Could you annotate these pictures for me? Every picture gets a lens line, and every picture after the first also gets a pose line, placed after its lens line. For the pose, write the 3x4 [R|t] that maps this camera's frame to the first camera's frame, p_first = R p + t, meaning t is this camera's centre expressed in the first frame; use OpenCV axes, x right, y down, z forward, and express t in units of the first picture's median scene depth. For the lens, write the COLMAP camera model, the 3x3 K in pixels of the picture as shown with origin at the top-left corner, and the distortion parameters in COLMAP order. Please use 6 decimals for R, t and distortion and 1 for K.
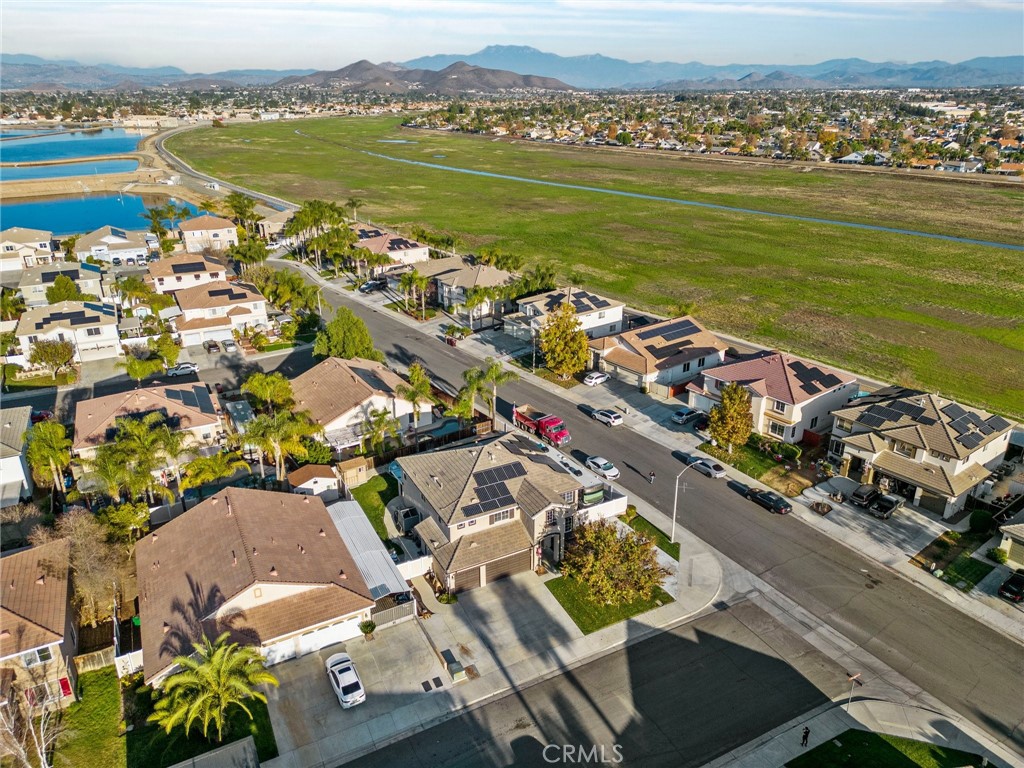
lens RADIAL K [[714.9, 0, 513.5], [0, 714.9, 385.4], [0, 0, 1]] dist [0.088612, -0.089191]
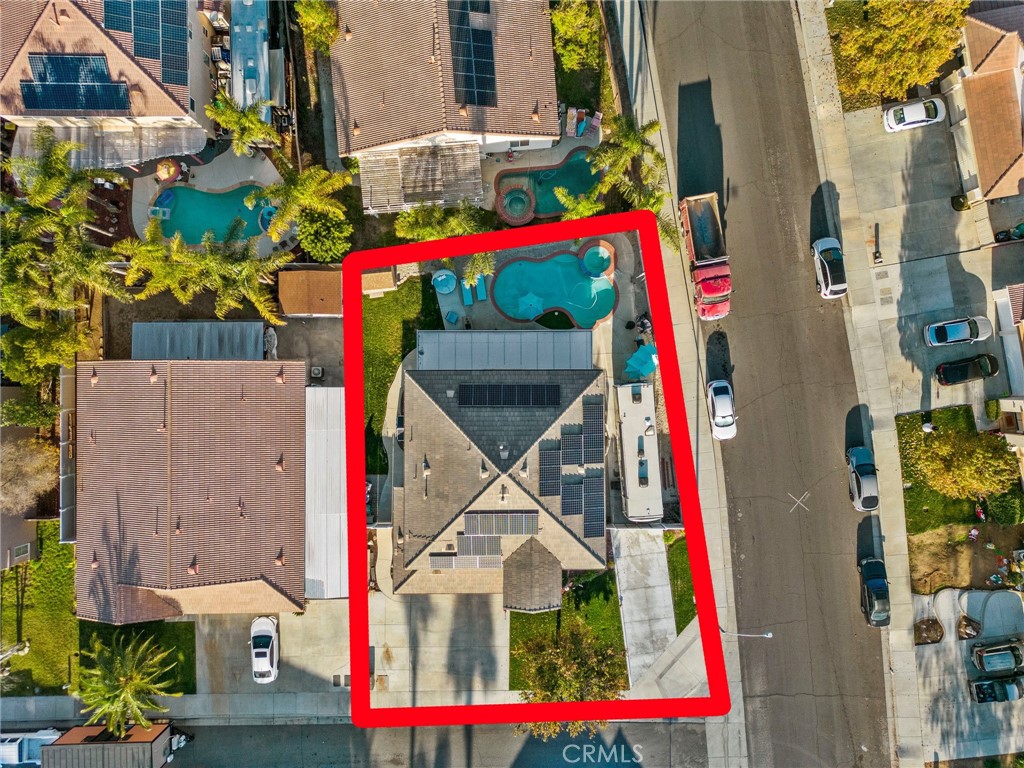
lens RADIAL K [[714.9, 0, 513.5], [0, 714.9, 385.4], [0, 0, 1]] dist [0.088612, -0.089191]
pose [[0.887089, 0.461580, 0.004190, -0.050710], [-0.179575, 0.336725, 0.924321, -0.396736], [0.425237, -0.820707, 0.381593, 0.565405]]
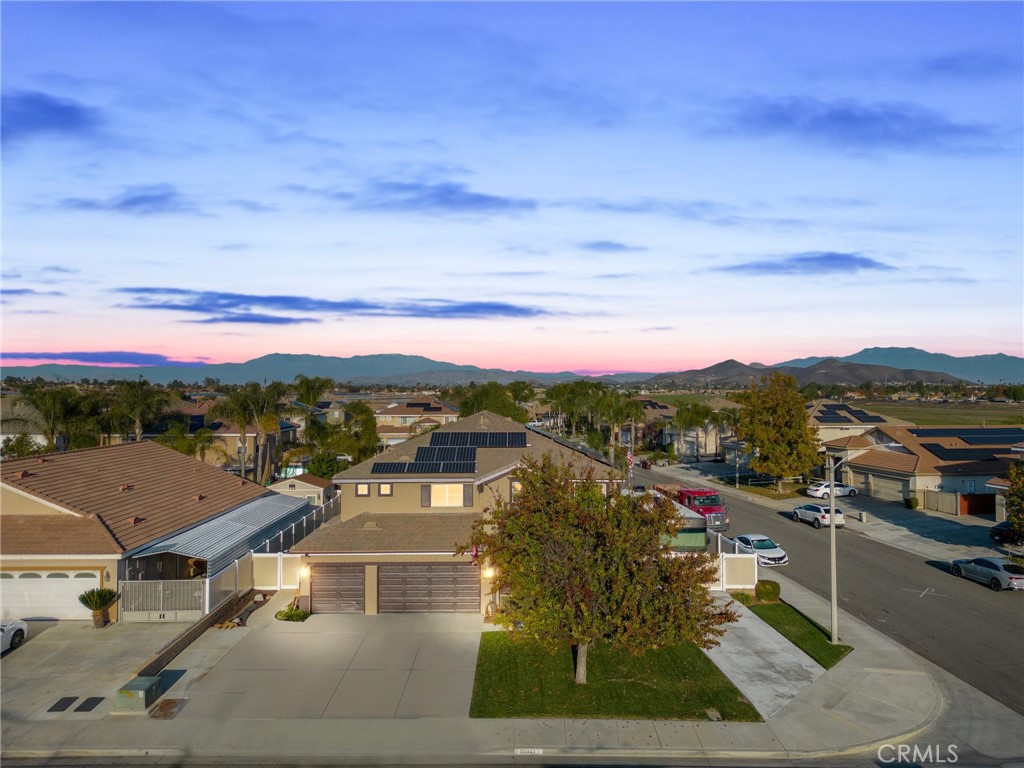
lens RADIAL K [[714.9, 0, 513.5], [0, 714.9, 385.4], [0, 0, 1]] dist [0.088612, -0.089191]
pose [[0.885189, 0.002414, -0.465225, 0.176854], [-0.180323, 0.923596, -0.338310, 0.179974], [0.428864, 0.383359, 0.817992, 0.361704]]
